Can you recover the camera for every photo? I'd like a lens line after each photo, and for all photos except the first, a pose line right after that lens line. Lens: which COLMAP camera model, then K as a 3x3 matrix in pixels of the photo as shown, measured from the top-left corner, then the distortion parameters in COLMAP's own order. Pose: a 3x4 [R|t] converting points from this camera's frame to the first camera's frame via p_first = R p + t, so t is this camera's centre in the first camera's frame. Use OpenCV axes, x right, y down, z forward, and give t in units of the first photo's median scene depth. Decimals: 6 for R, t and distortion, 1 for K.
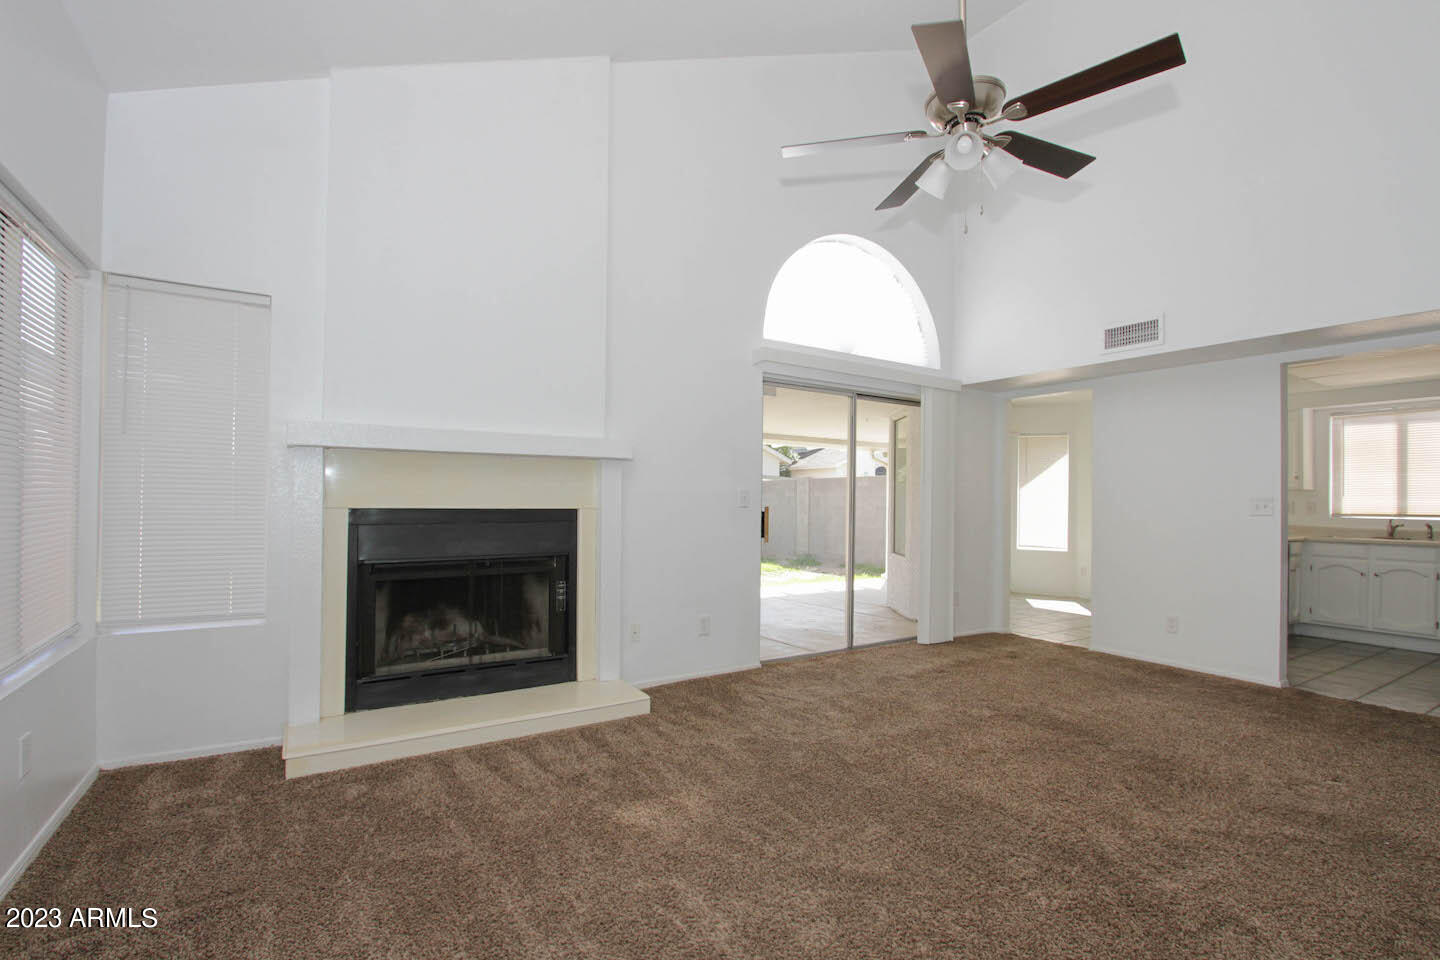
lens RADIAL K [[663.0, 0, 722.8], [0, 663.0, 496.9], [0, 0, 1]] dist [-0.018748, 0.004230]
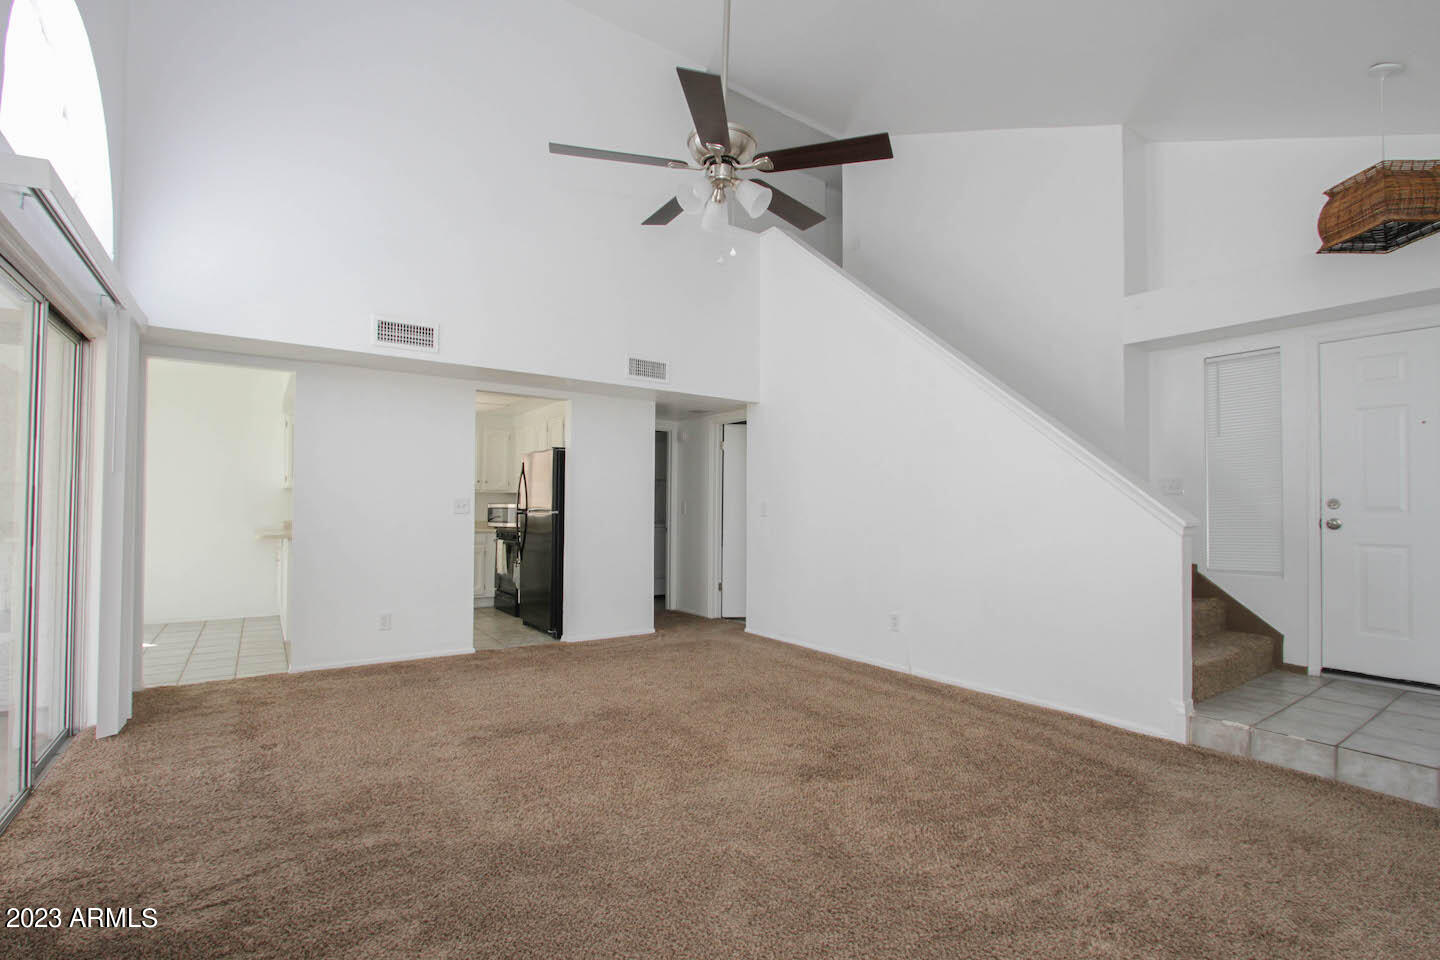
lens RADIAL K [[663.0, 0, 726.5], [0, 663.0, 489.6], [0, 0, 1]] dist [-0.018748, 0.004230]
pose [[-0.049302, 0.012448, 0.998706, -0.448802], [-0.011949, 0.999843, -0.013052, -0.005212], [-0.998712, -0.012577, -0.049146, 0.640762]]
